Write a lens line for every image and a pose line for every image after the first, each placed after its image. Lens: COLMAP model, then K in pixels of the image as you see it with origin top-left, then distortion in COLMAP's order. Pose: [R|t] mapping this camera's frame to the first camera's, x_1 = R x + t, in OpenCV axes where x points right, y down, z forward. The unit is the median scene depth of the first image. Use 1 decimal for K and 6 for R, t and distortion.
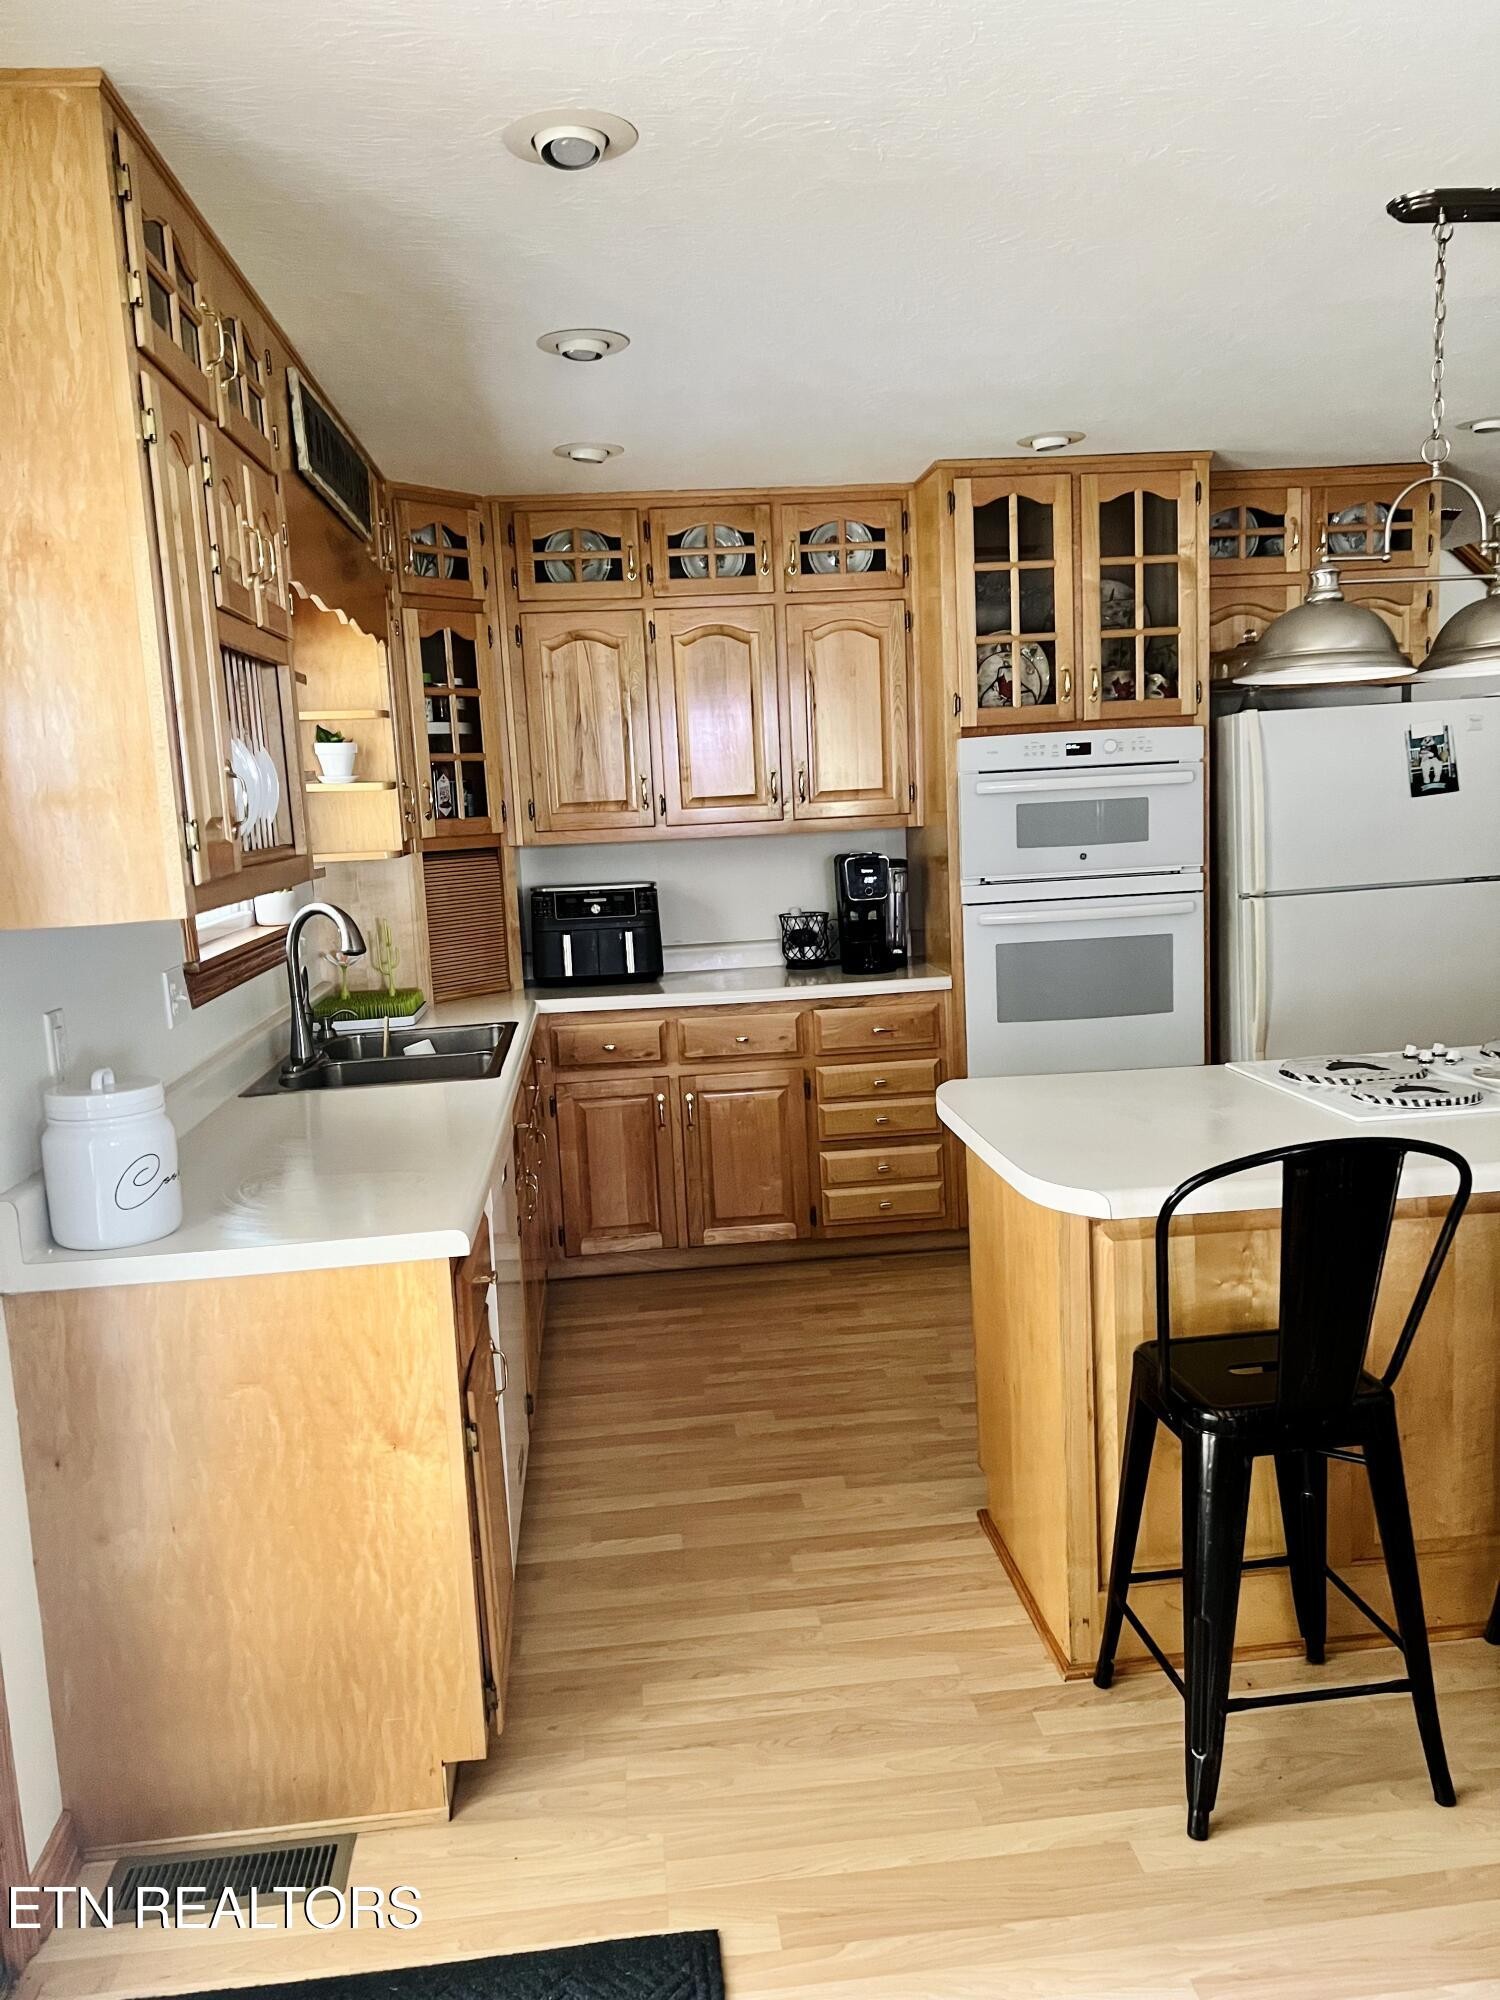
lens RADIAL K [[1498.5, 0, 758.5], [0, 1498.5, 1002.2], [0, 0, 1]] dist [0.041476, -0.012409]
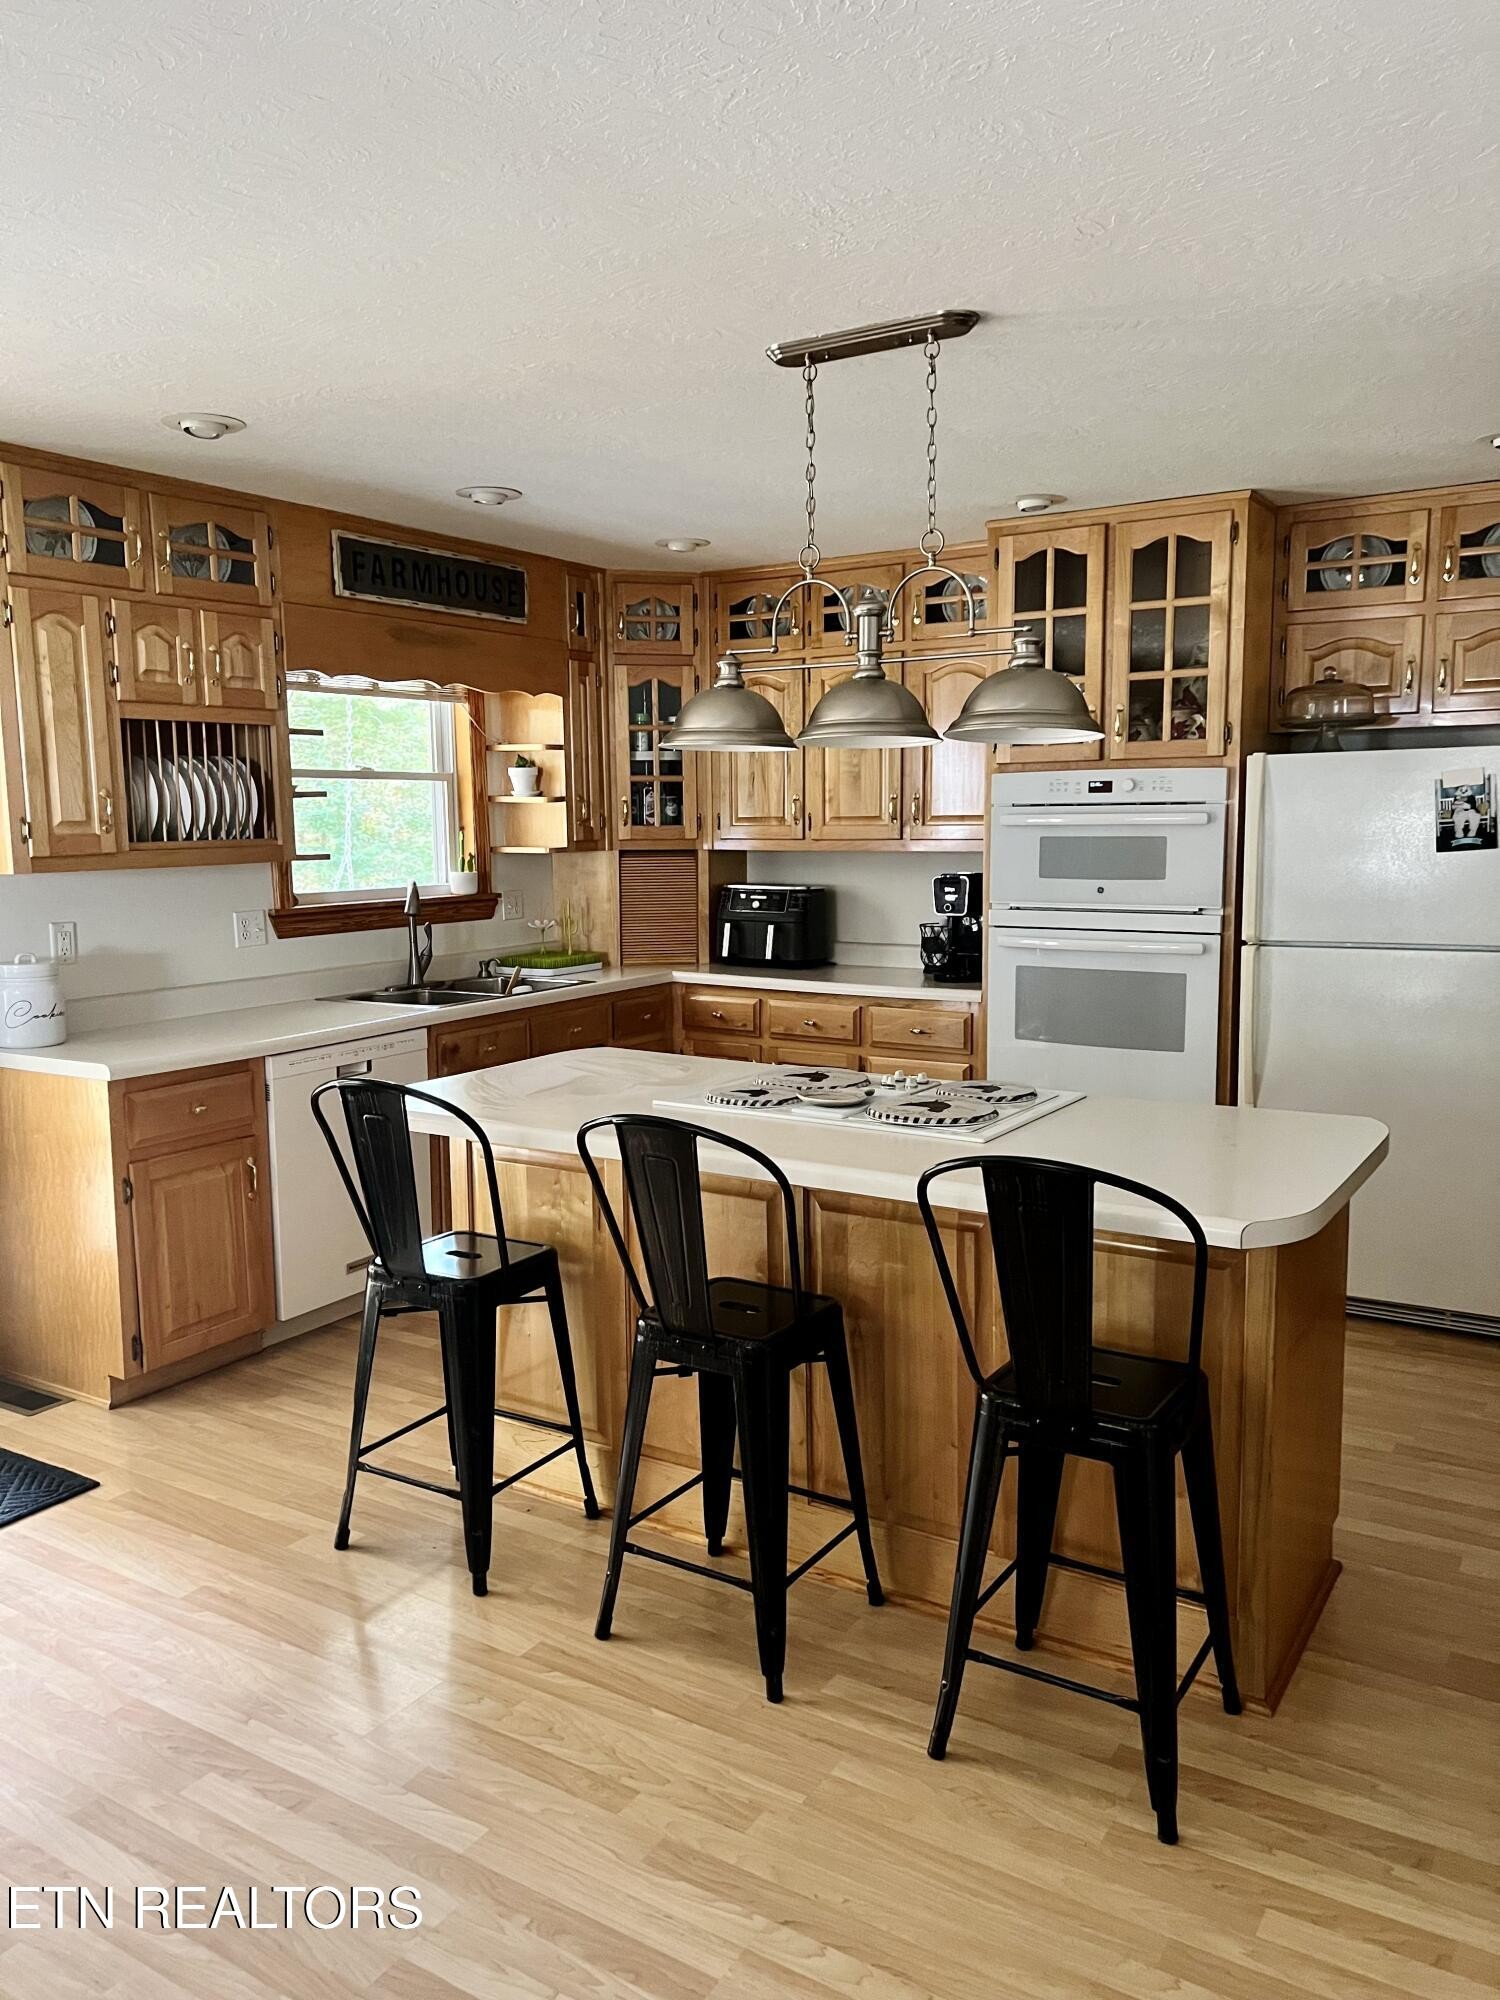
lens RADIAL K [[1498.5, 0, 744.8], [0, 1498.5, 1002.6], [0, 0, 1]] dist [0.041476, -0.012409]
pose [[0.787346, 0.118847, -0.604948, 0.665474], [-0.116365, 0.992254, 0.043486, -0.036836], [0.605430, 0.036156, 0.795077, 0.029464]]
